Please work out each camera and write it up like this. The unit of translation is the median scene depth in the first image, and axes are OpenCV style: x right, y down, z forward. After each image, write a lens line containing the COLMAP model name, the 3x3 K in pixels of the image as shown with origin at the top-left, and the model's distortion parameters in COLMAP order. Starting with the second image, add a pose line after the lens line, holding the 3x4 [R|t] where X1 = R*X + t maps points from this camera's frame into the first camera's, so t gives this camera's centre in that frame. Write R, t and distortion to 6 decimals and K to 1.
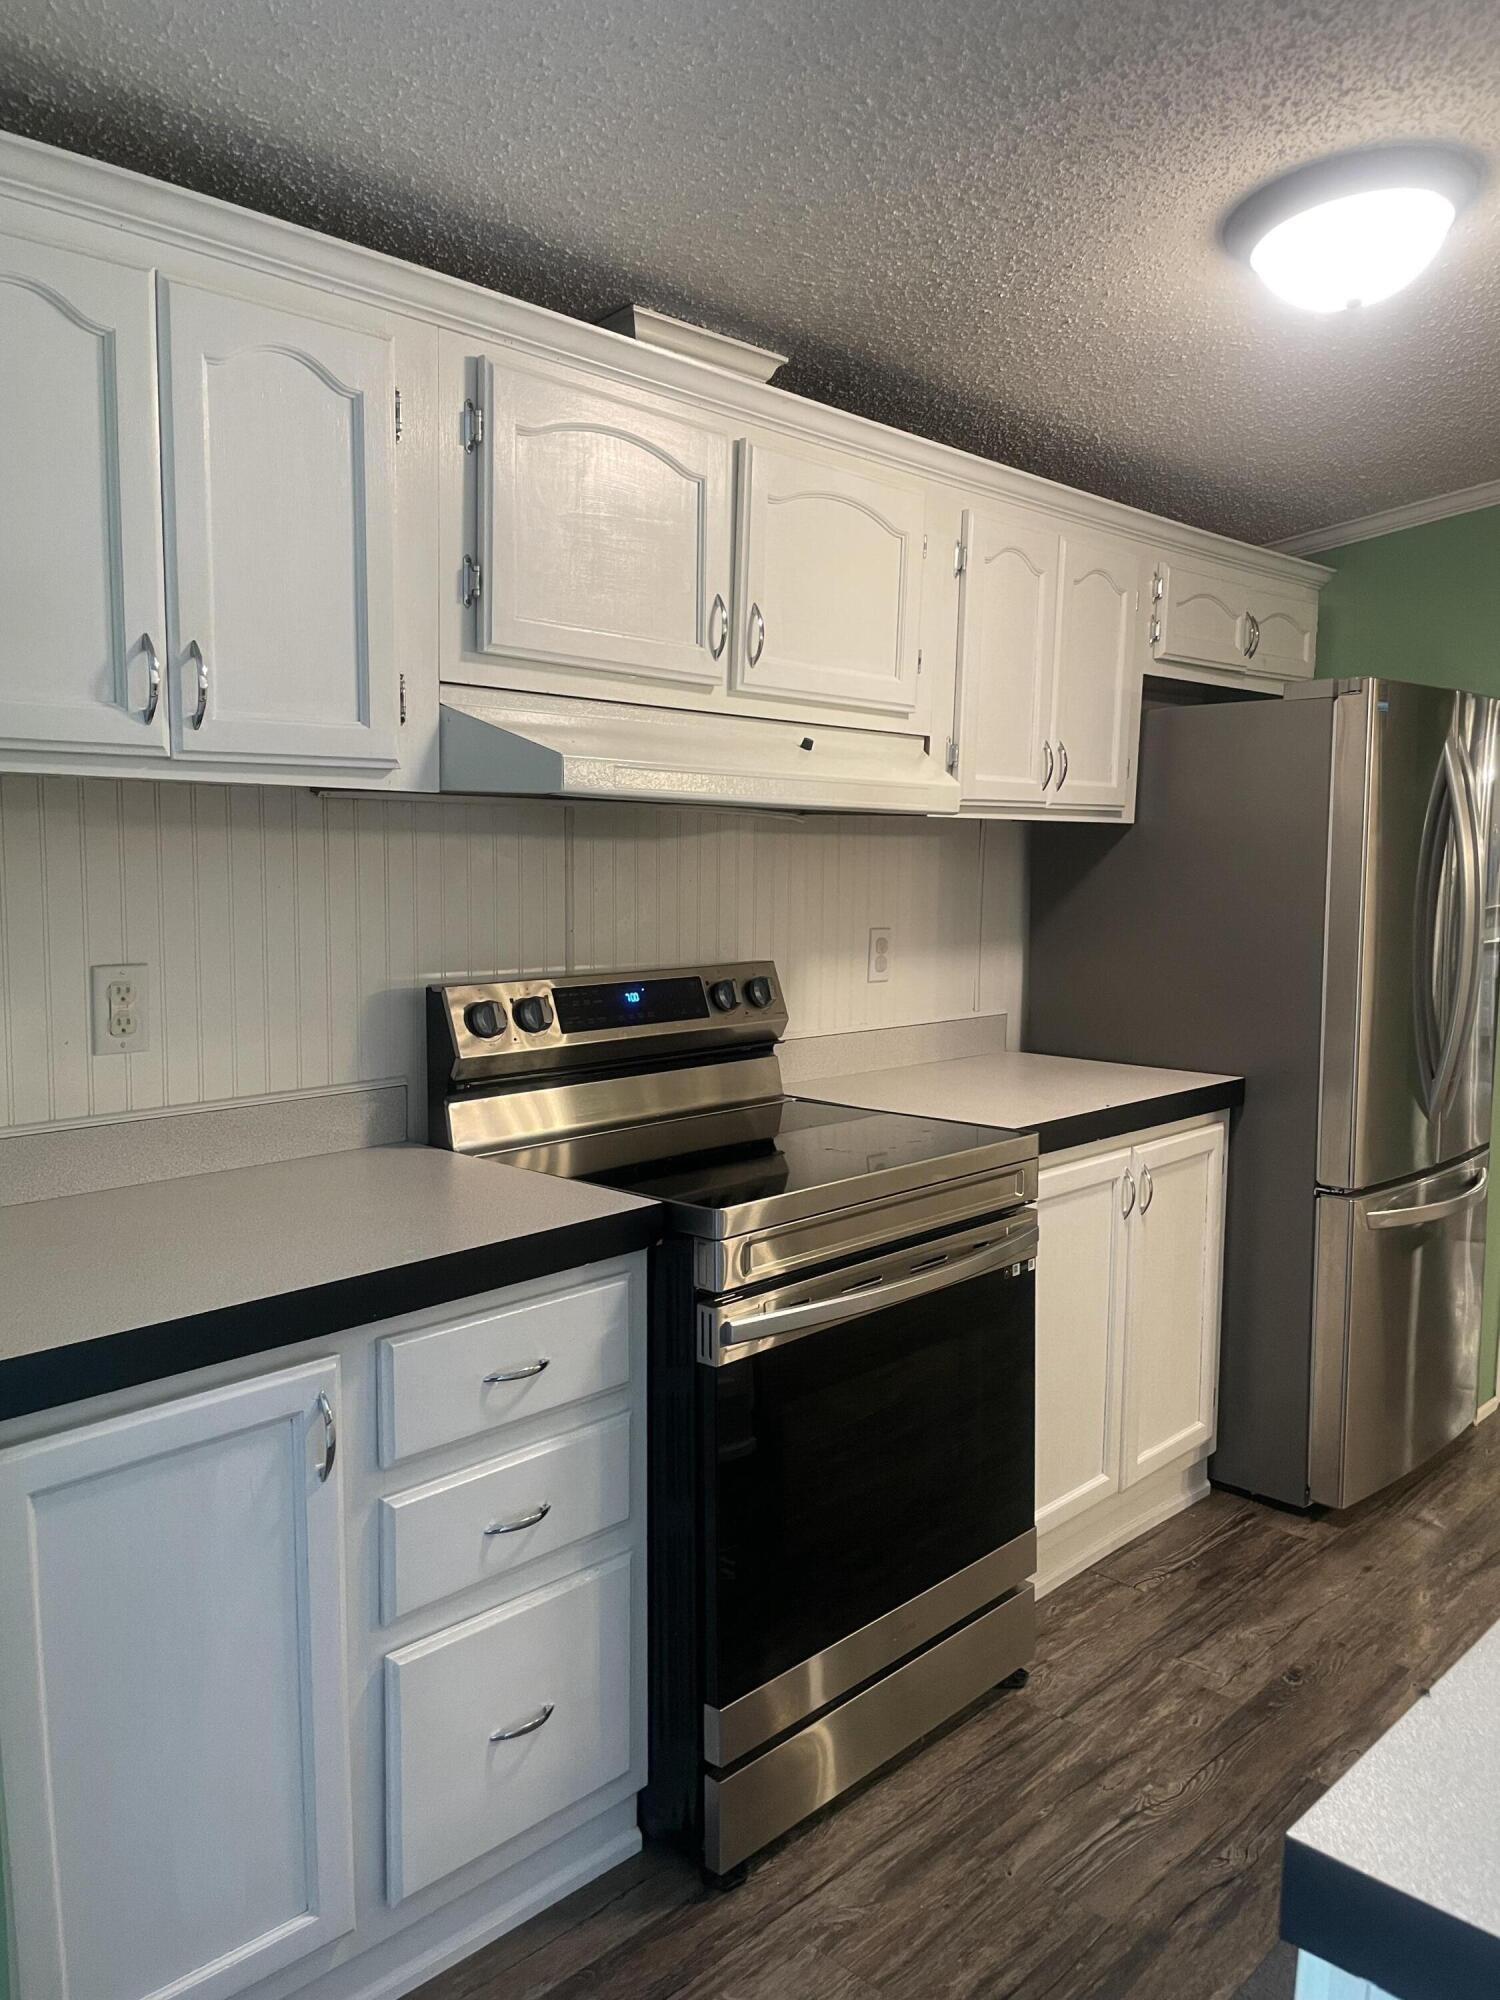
lens RADIAL K [[1552.8, 0, 755.9], [0, 1552.8, 1002.0], [0, 0, 1]] dist [0.062343, -0.099791]
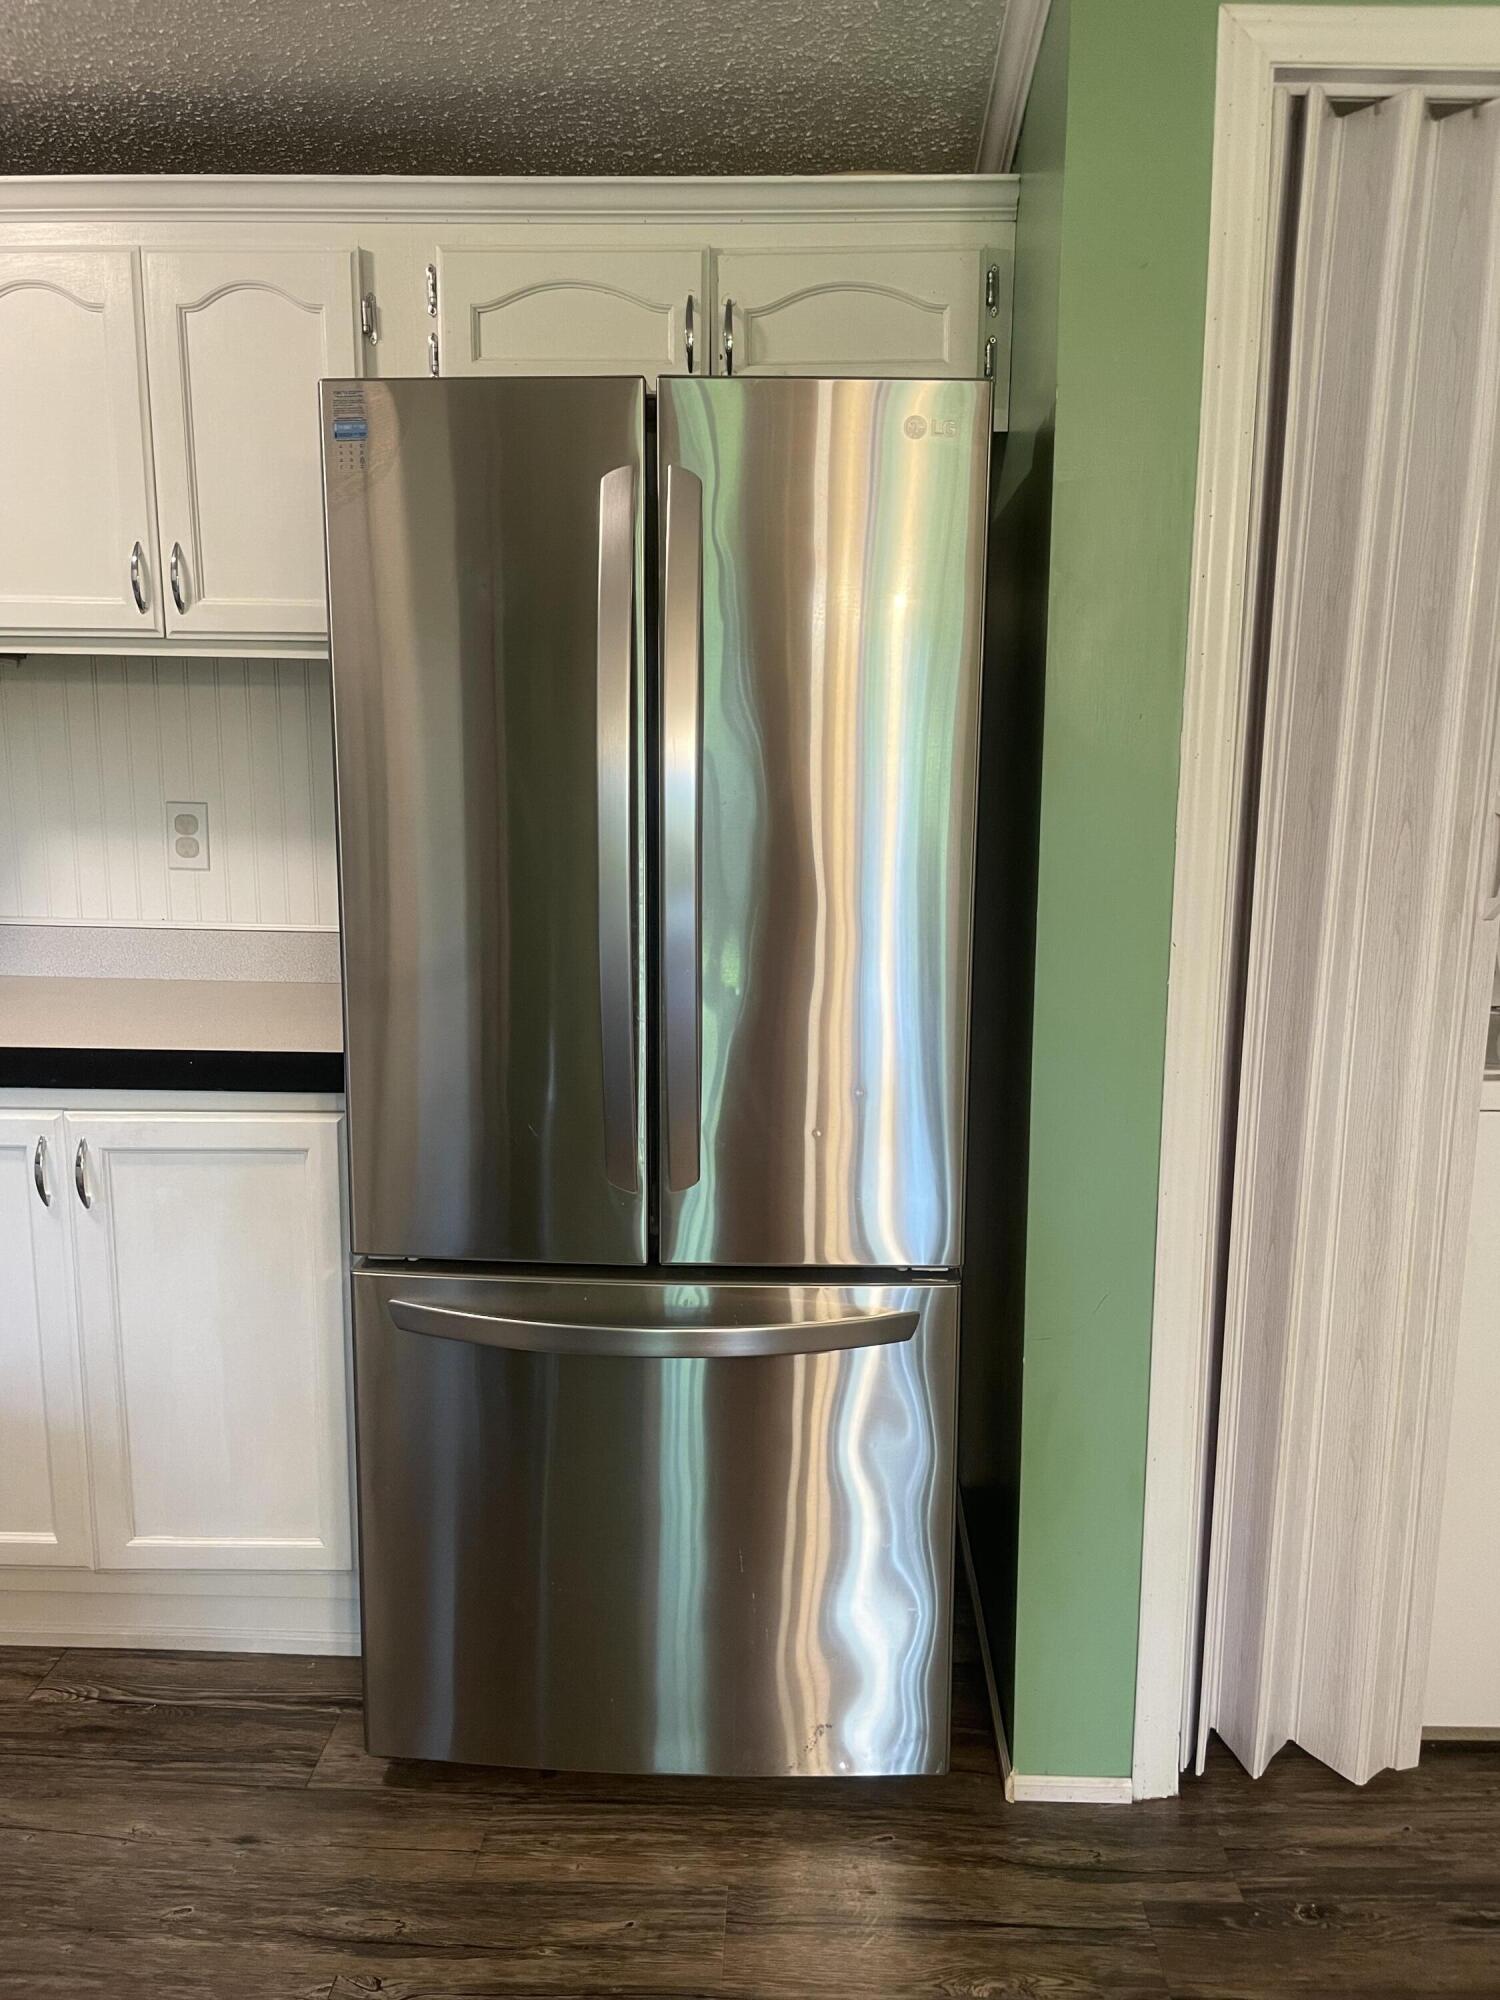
lens RADIAL K [[1552.8, 0, 757.4], [0, 1552.8, 998.3], [0, 0, 1]] dist [0.062343, -0.099791]
pose [[0.670530, 0.122392, -0.731717, 0.907336], [-0.089975, 0.992433, 0.083550, -0.042045], [0.736406, 0.009813, 0.676469, 0.693342]]
